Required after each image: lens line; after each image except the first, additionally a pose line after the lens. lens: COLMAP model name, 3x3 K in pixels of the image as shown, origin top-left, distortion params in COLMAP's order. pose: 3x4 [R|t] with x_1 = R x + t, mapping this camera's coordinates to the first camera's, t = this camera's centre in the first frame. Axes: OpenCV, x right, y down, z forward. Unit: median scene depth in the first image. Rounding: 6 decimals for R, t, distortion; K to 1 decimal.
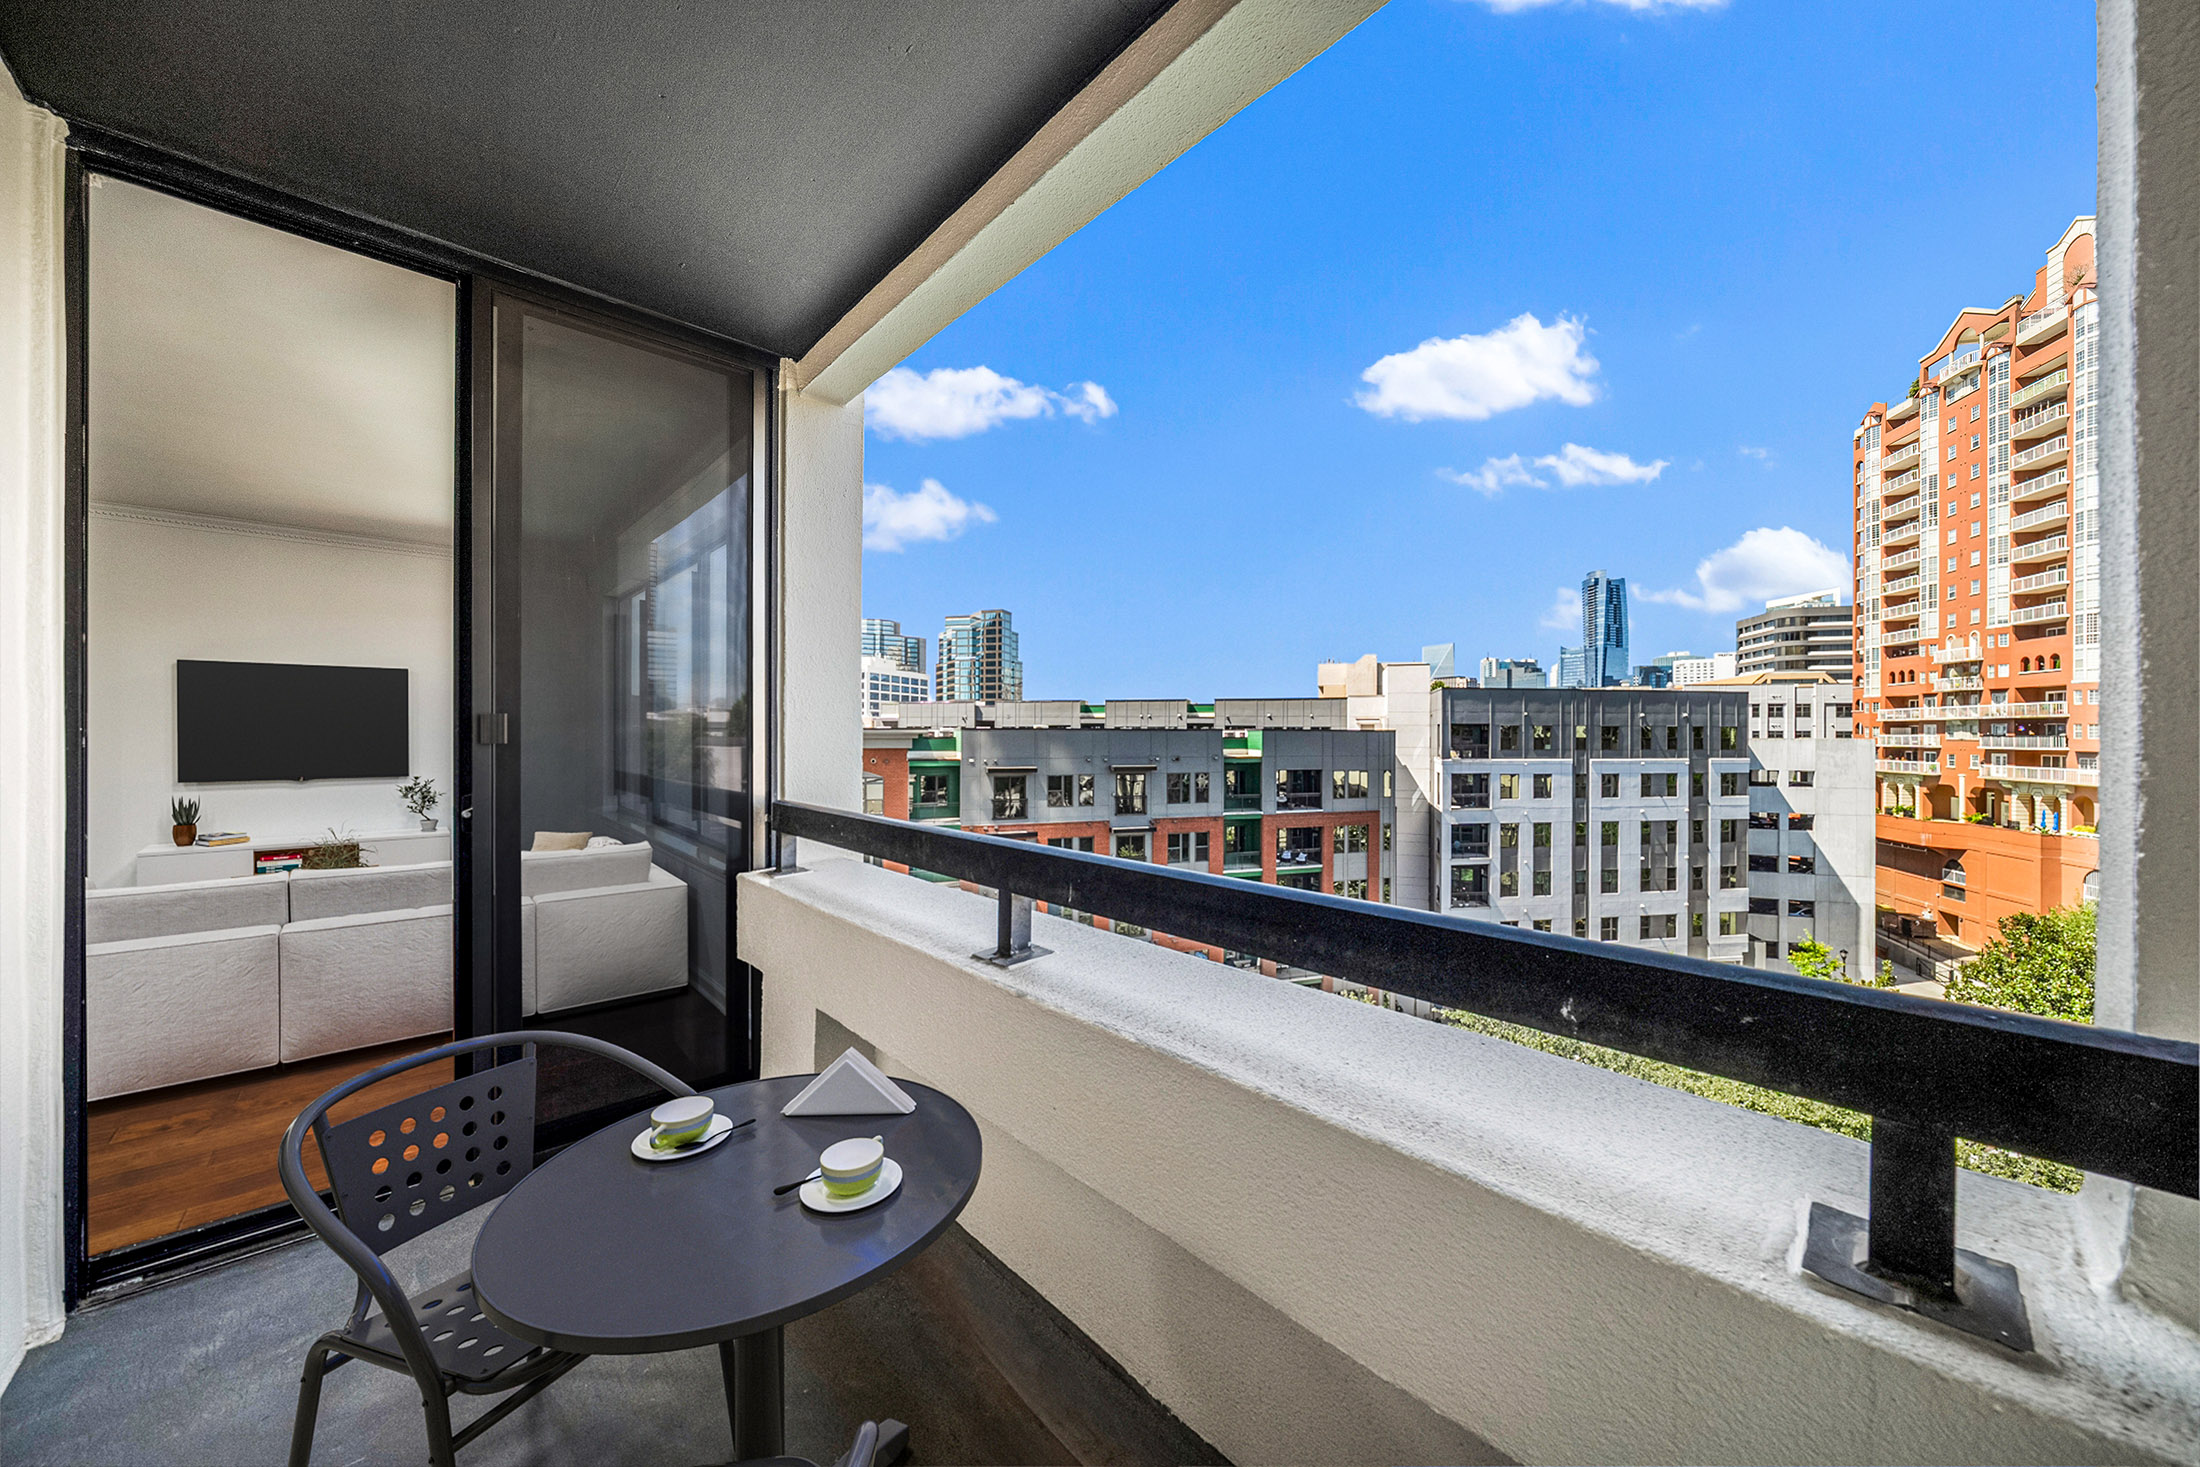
lens RADIAL K [[762.8, 0, 1137.7], [0, 762.8, 728.0], [0, 0, 1]] dist [-0.002544, 0.002072]
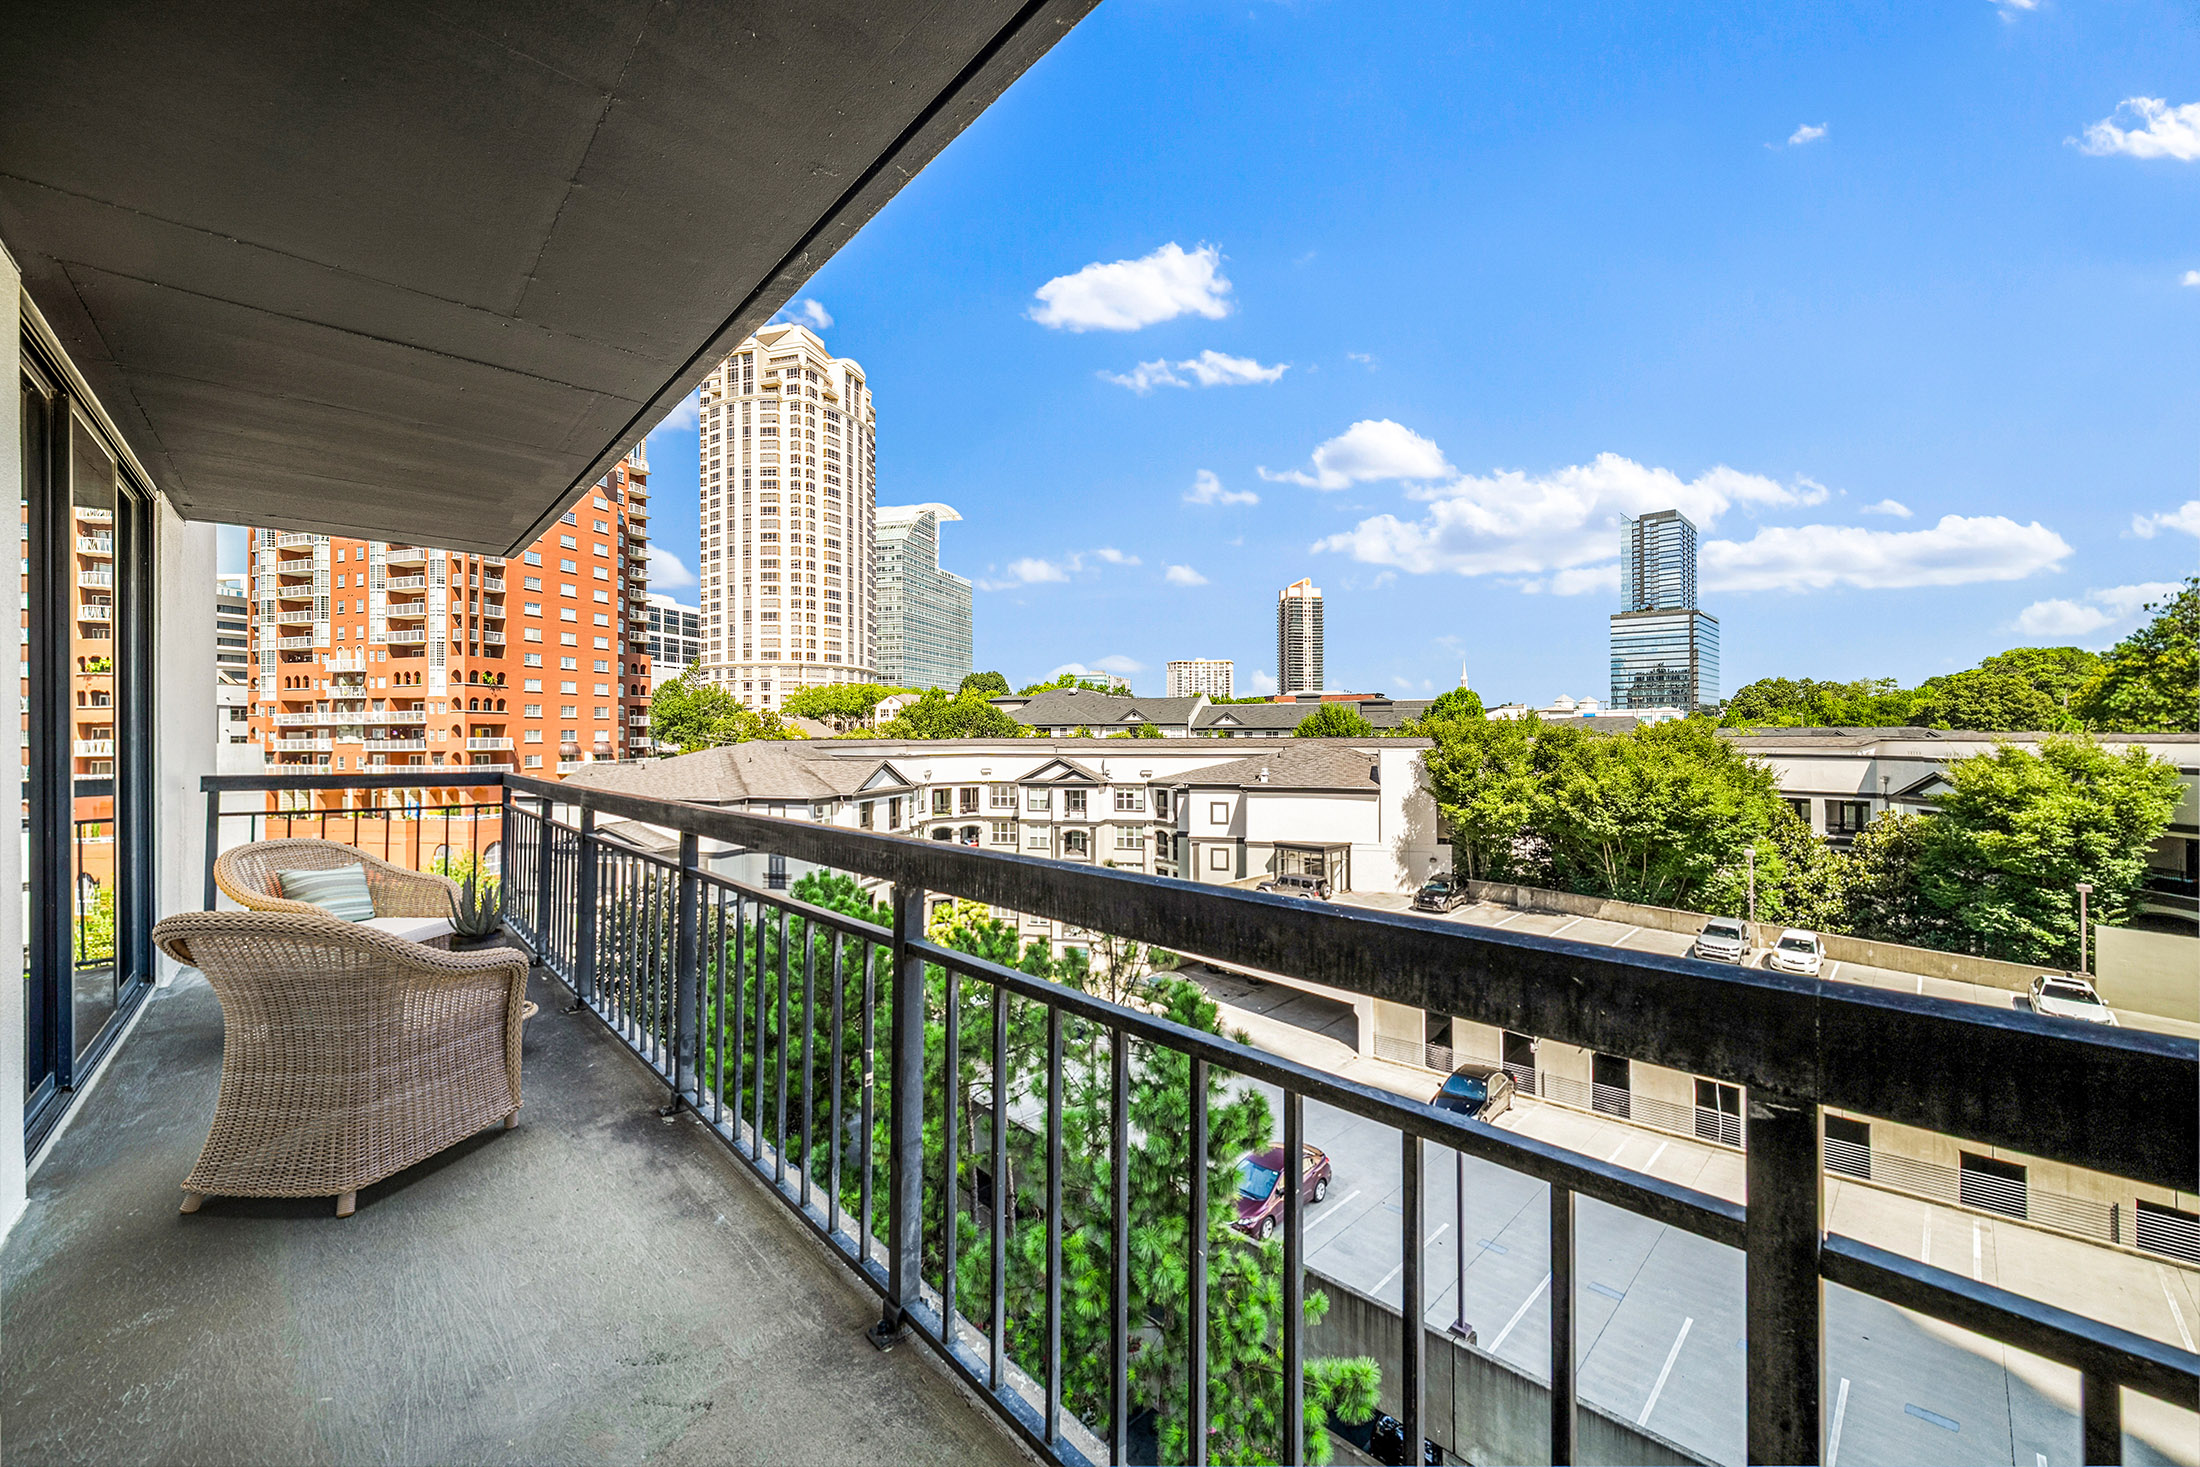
lens RADIAL K [[810.5, 0, 1106.1], [0, 810.5, 735.1], [0, 0, 1]] dist [-0.000545, -0.000700]
pose [[0.018806, -0.005668, 0.999807, -0.065879], [0.000812, 0.999984, 0.005654, -0.001852], [-0.999823, 0.000705, 0.018810, -0.114846]]
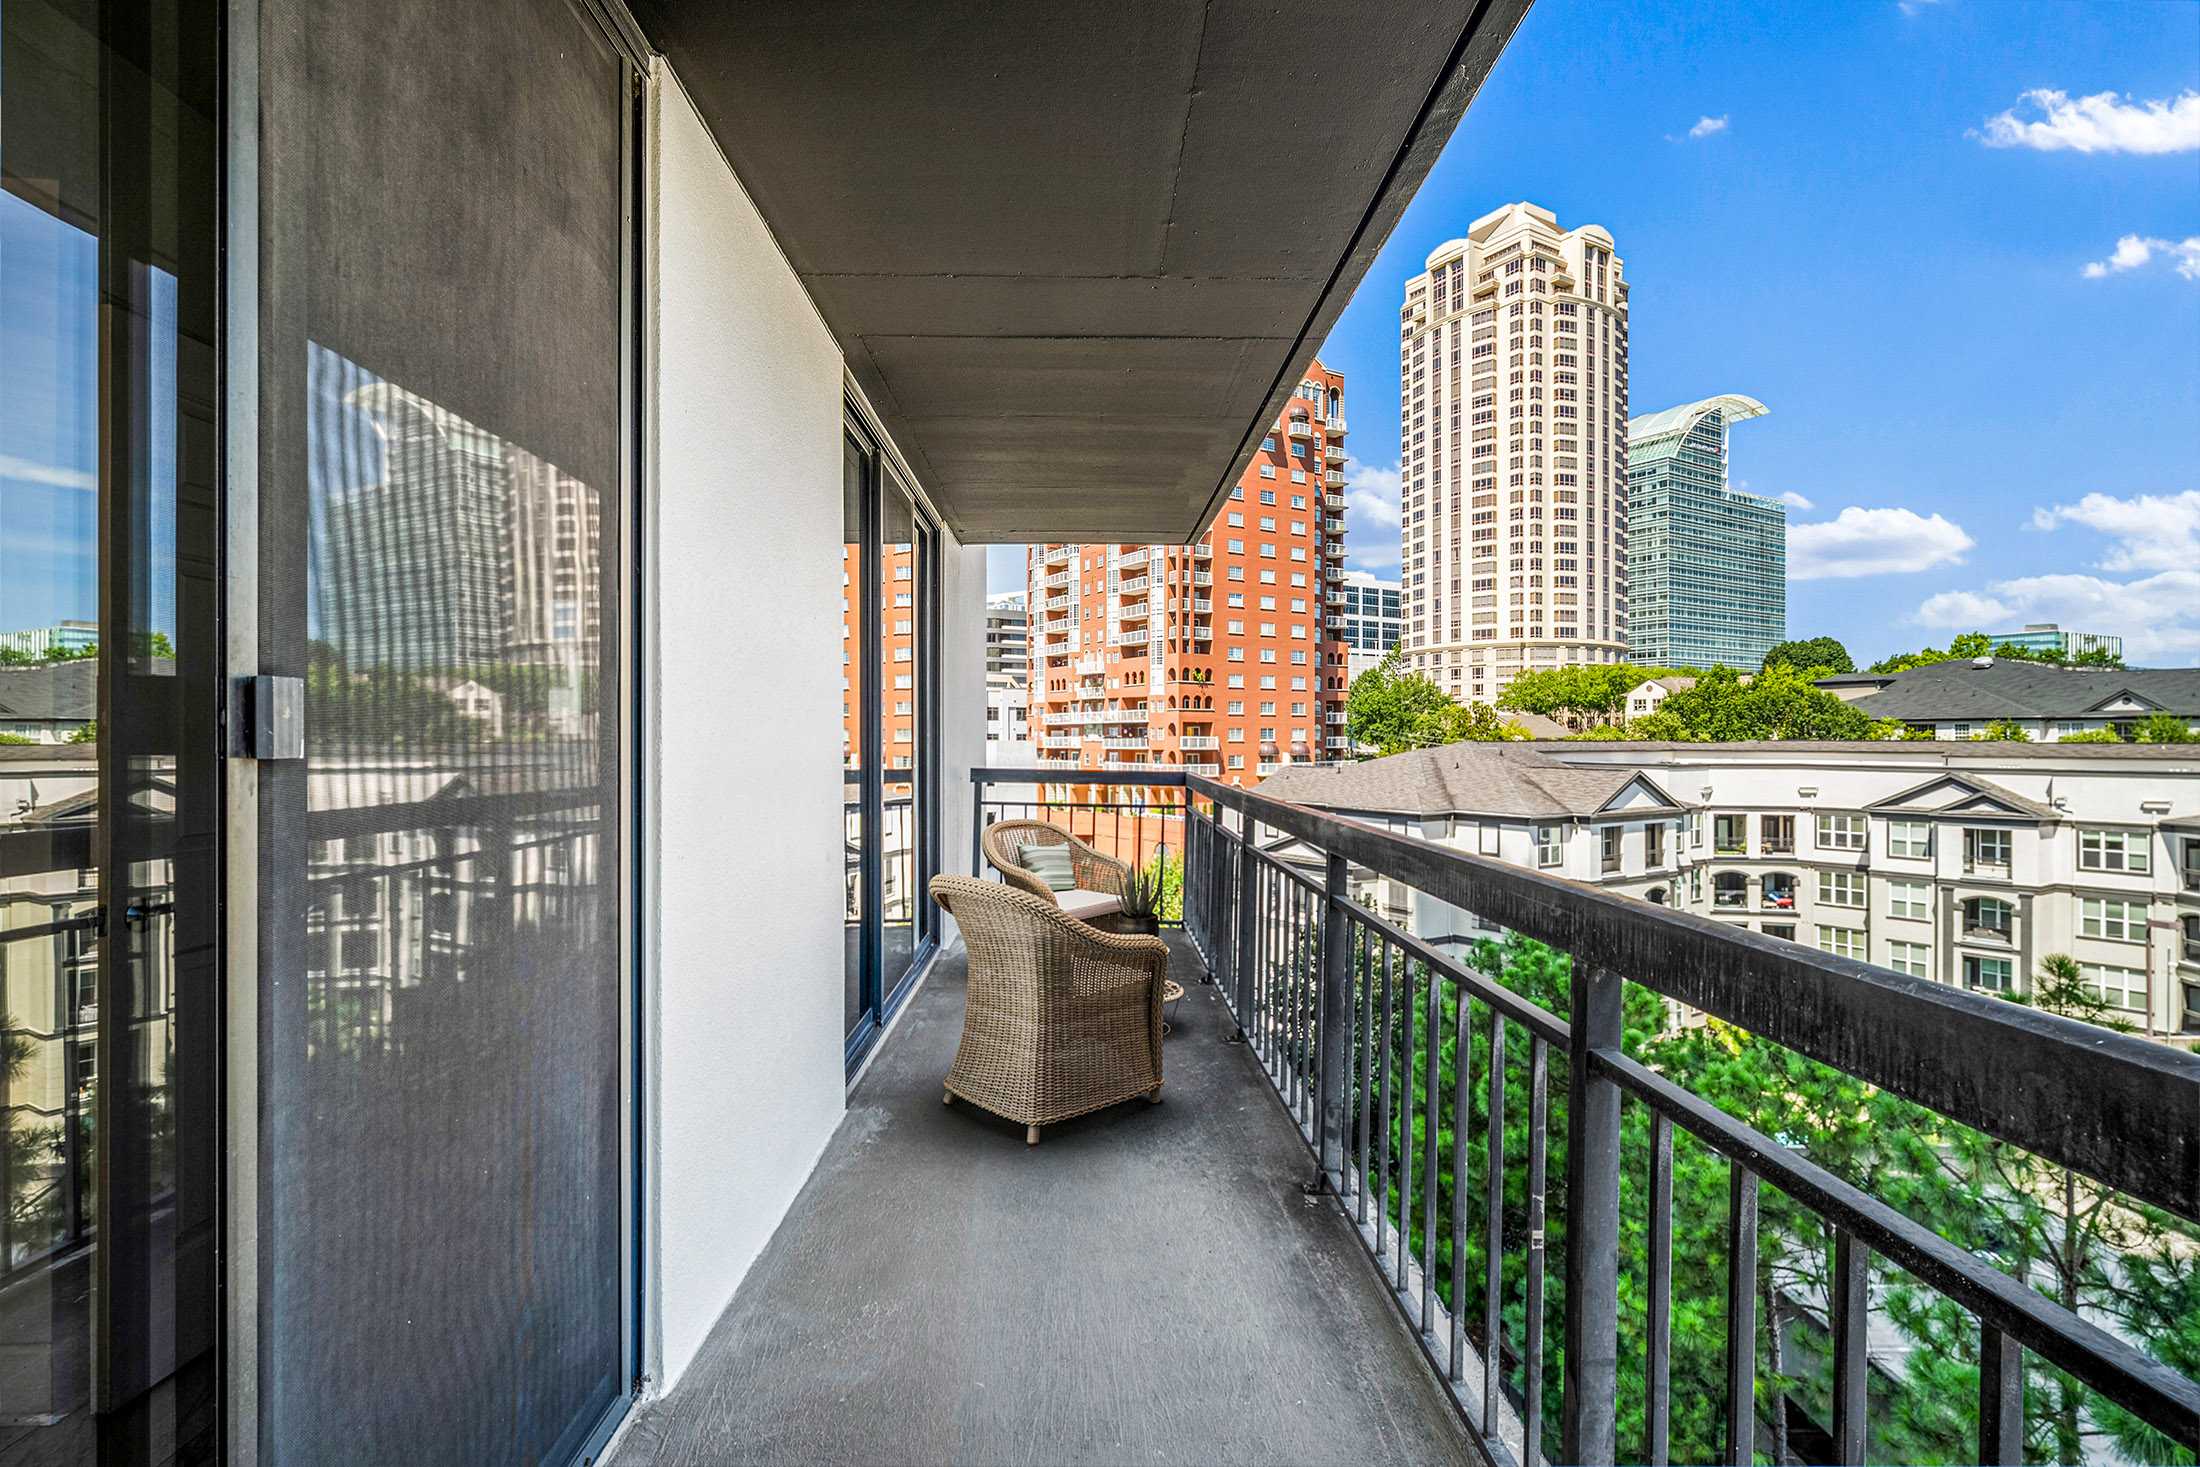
lens RADIAL K [[1044.0, 0, 1109.3], [0, 1044.0, 735.8], [0, 0, 1]] dist [0.002599, -0.000865]
pose [[0.686130, -0.004958, 0.727462, -0.063015], [0.001151, 0.999983, 0.005730, -0.001762], [-0.727478, -0.003094, 0.686124, -0.115520]]
